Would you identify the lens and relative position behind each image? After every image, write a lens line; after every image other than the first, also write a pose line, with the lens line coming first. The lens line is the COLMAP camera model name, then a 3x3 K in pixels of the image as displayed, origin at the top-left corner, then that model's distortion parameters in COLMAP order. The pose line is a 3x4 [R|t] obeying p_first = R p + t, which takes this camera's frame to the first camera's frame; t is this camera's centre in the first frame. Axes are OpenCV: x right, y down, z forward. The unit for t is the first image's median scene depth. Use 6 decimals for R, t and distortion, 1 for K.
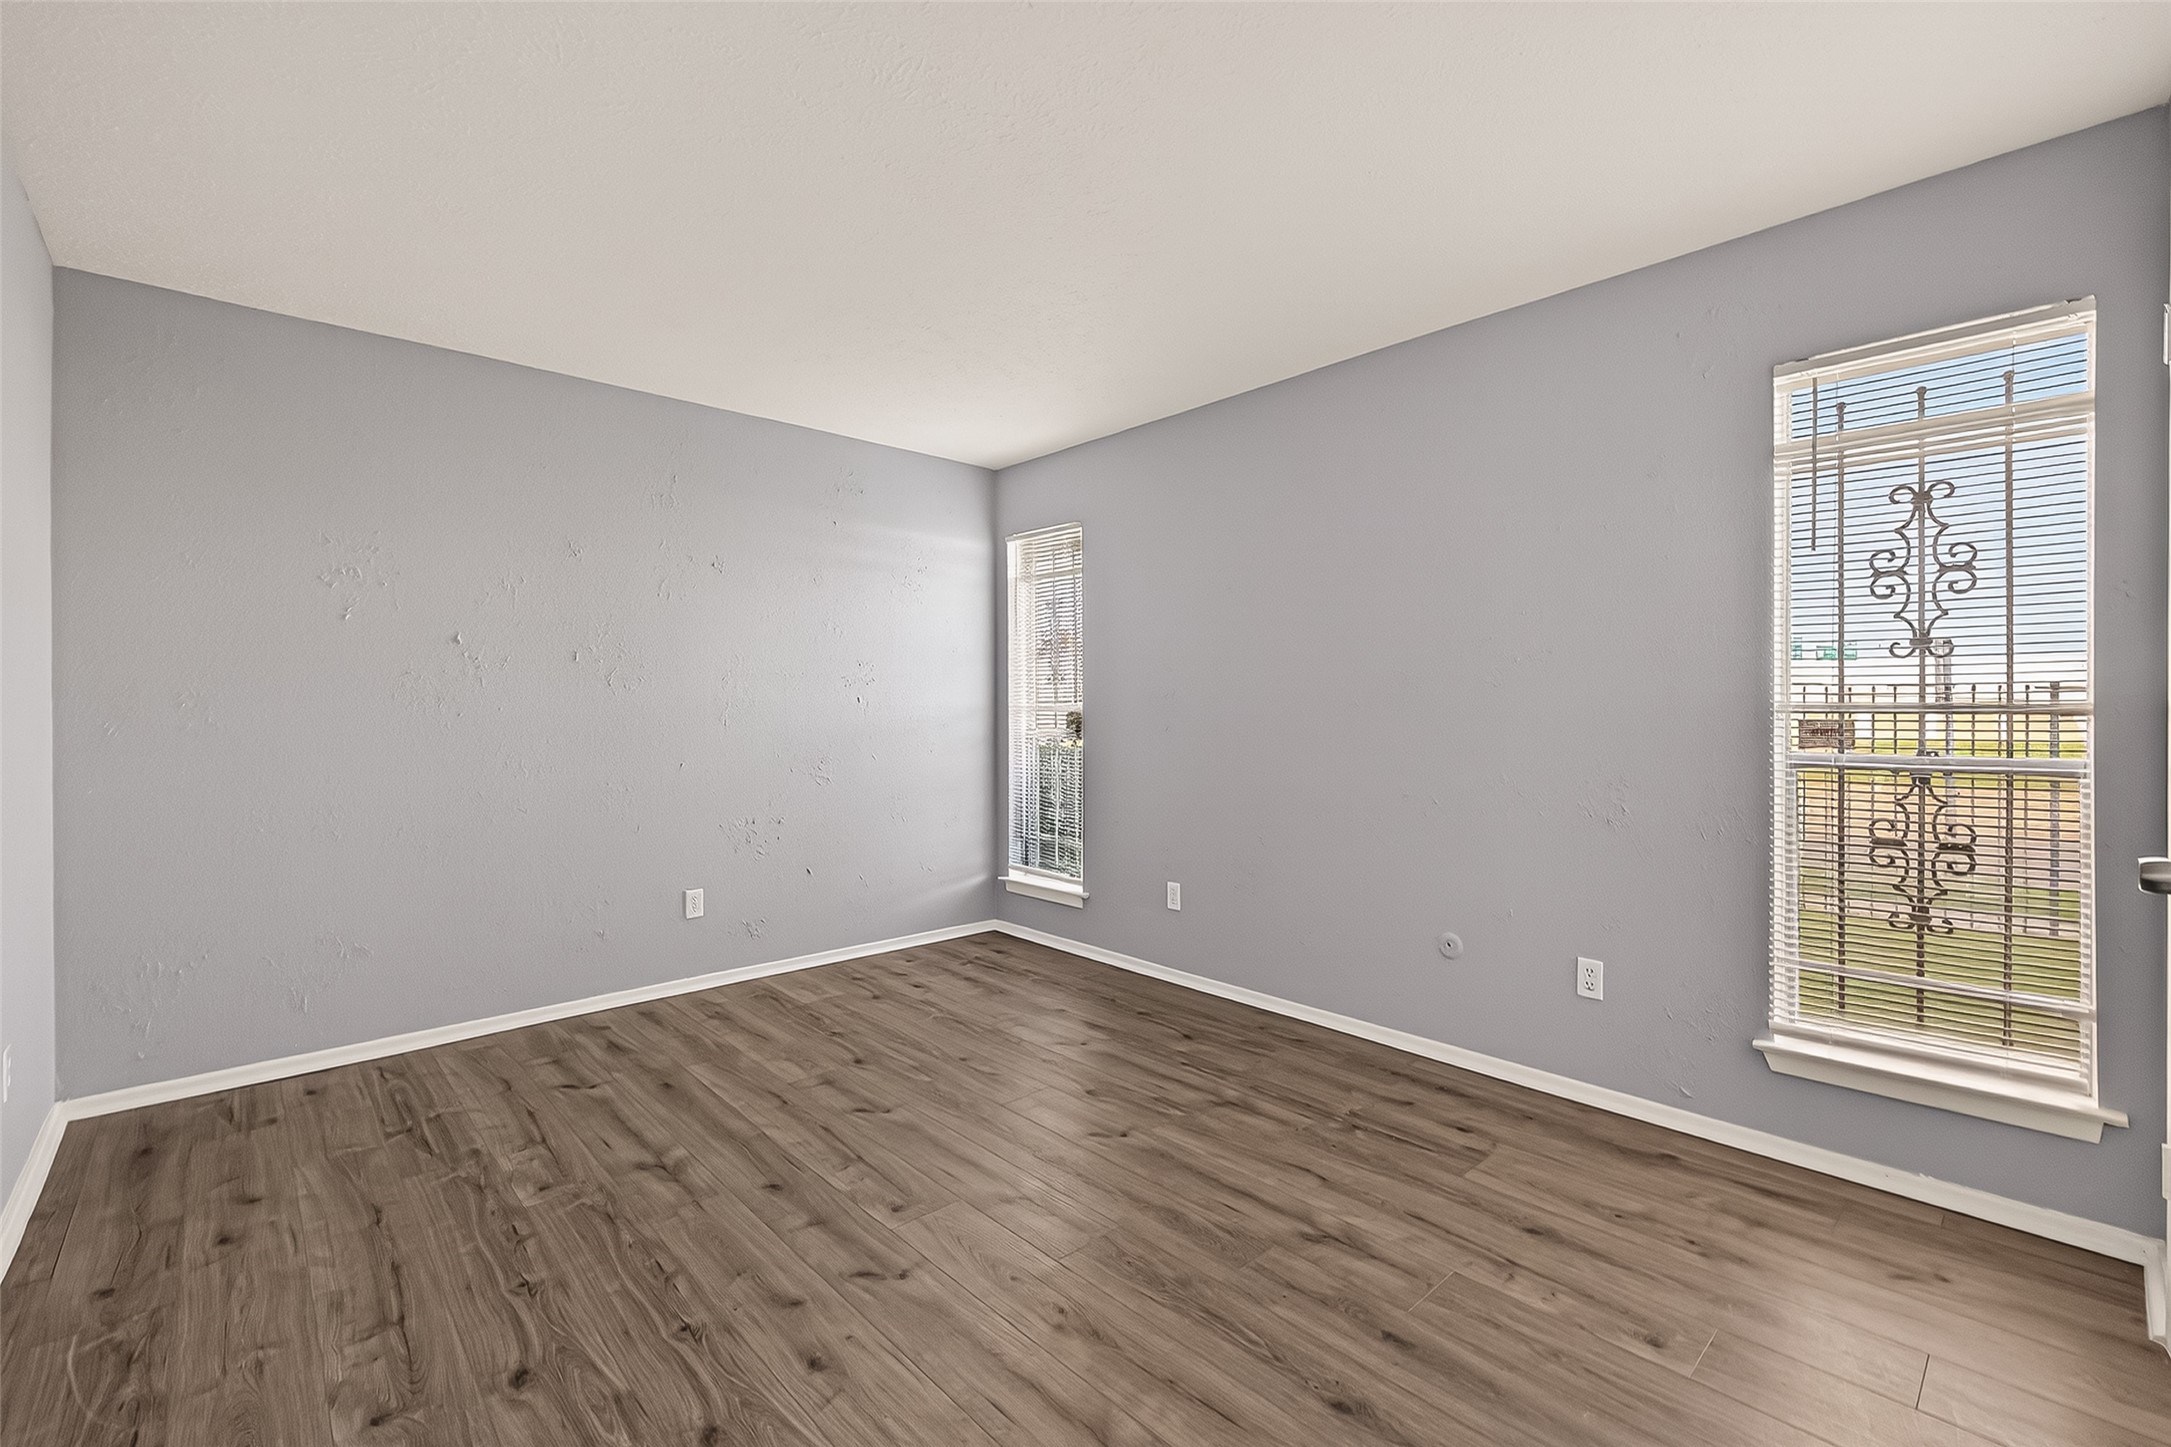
lens RADIAL K [[931.0, 0, 1087.3], [0, 931.0, 718.2], [0, 0, 1]] dist [0.009930, -0.000801]
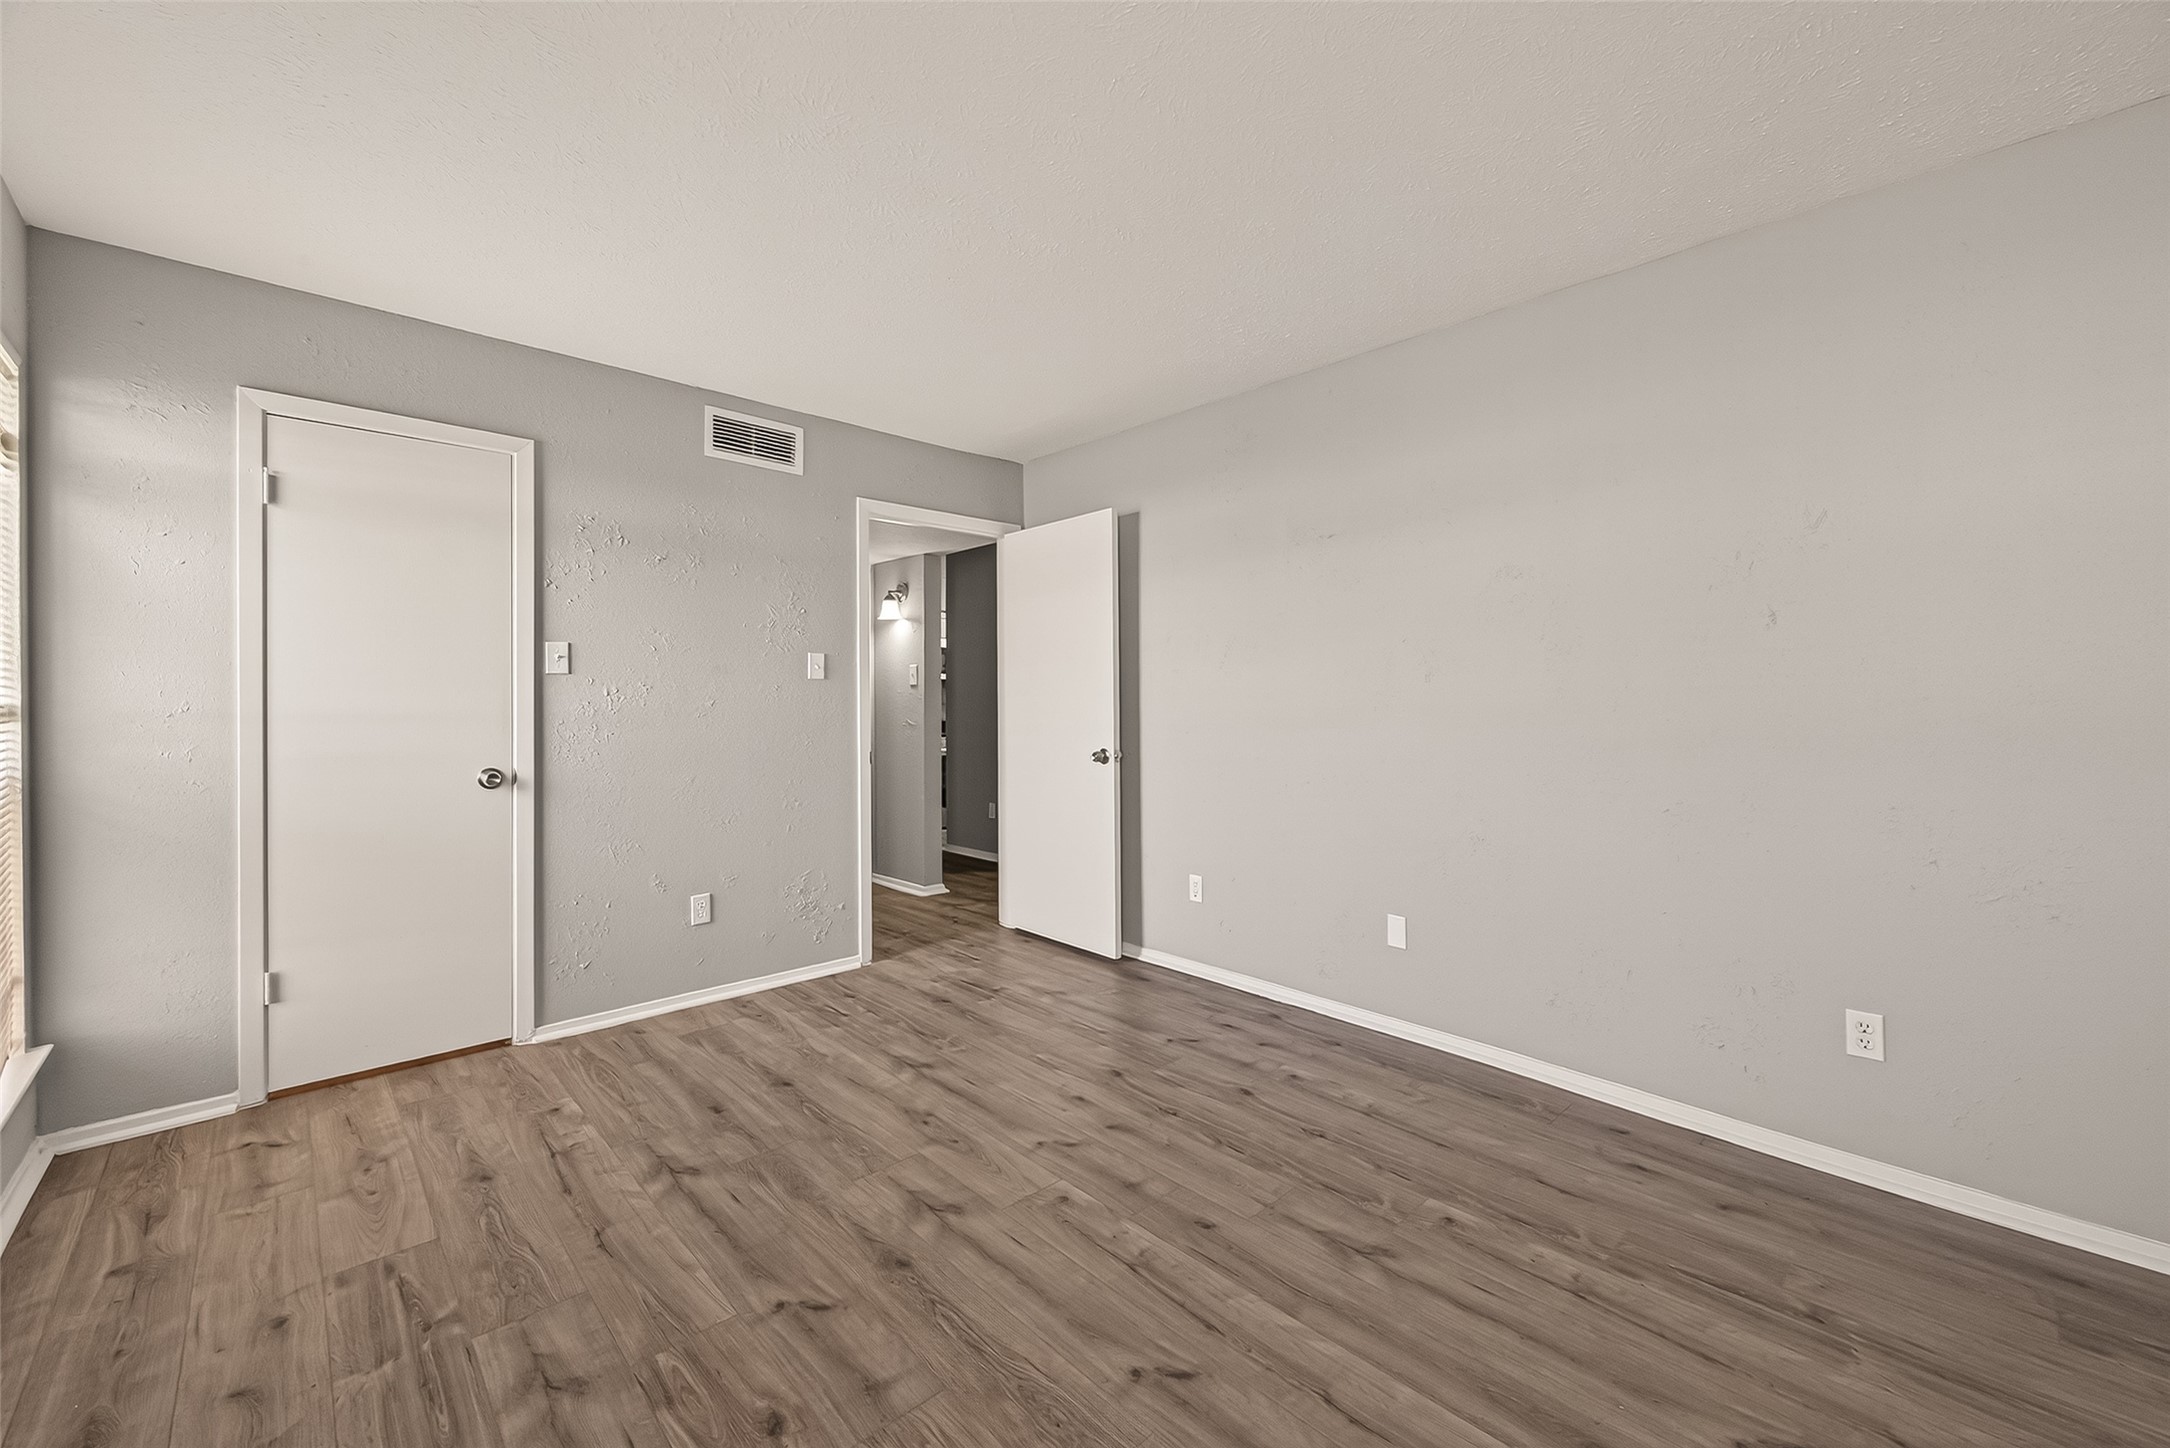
lens RADIAL K [[853.3, 0, 1070.6], [0, 853.3, 696.5], [0, 0, 1]] dist [0.011098, -0.002364]
pose [[-0.999961, 0.004168, 0.007790, -0.197054], [0.004143, 0.999986, -0.003253, -0.016293], [-0.007803, -0.003220, -0.999964, 1.723470]]
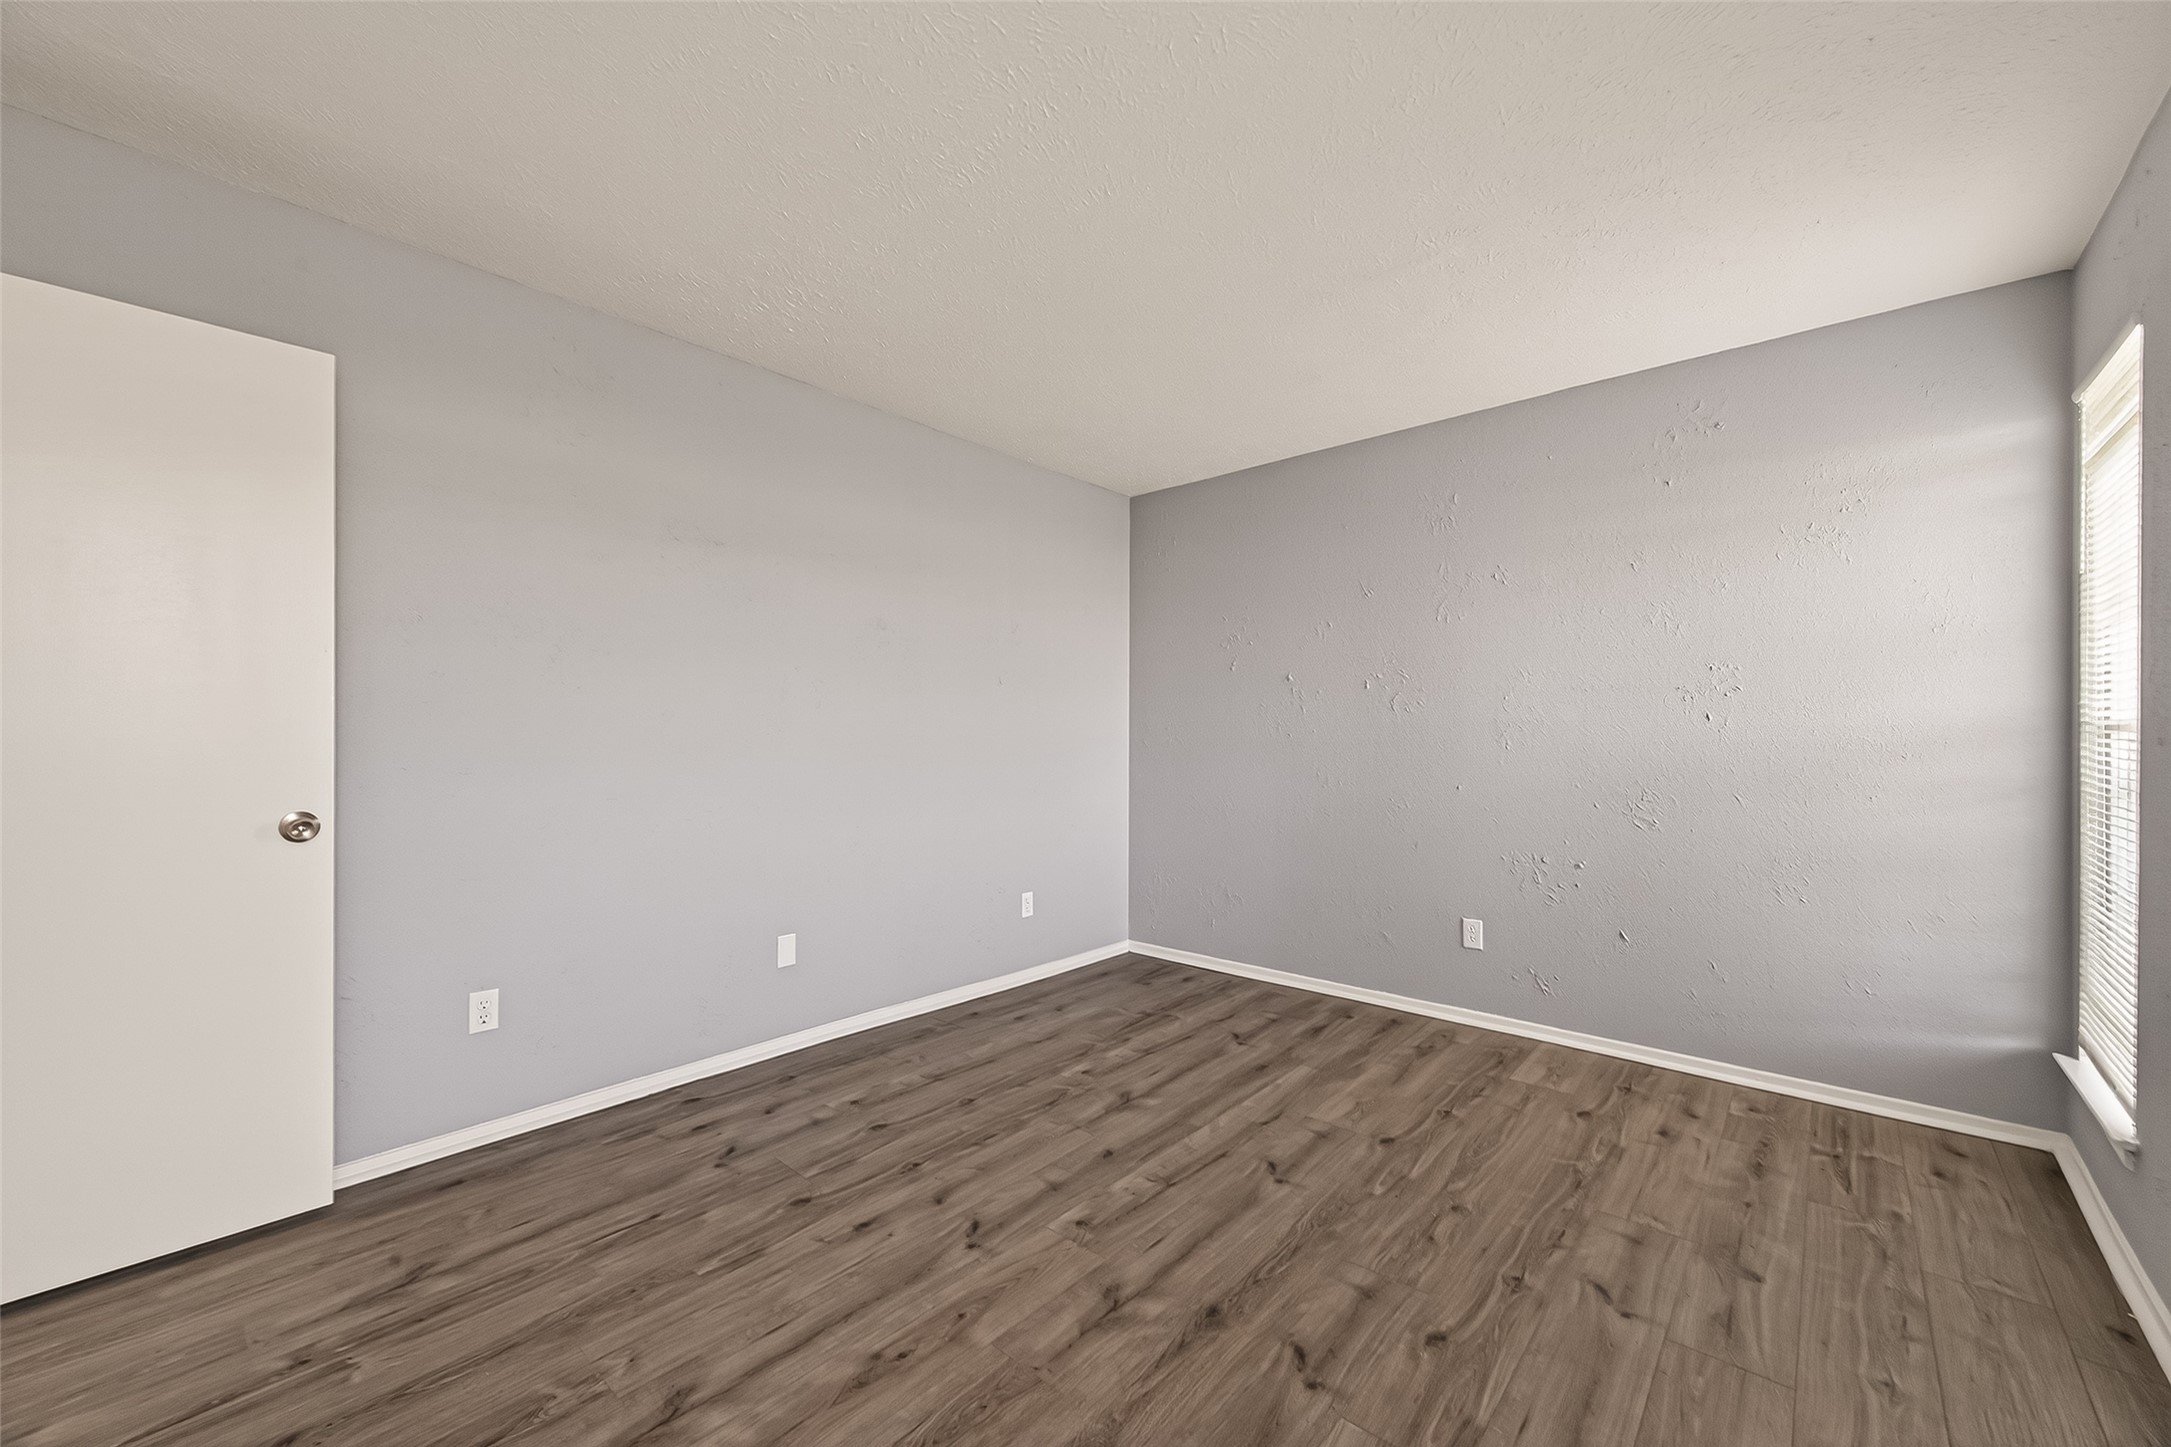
lens RADIAL K [[853.7, 0, 1092.6], [0, 853.7, 726.4], [0, 0, 1]] dist [0.011098, -0.002364]
pose [[0.098215, -0.005236, -0.995151, 0.649334], [-0.007886, 0.999951, -0.006039, -0.008609], [0.995134, 0.008441, 0.098169, 0.816418]]
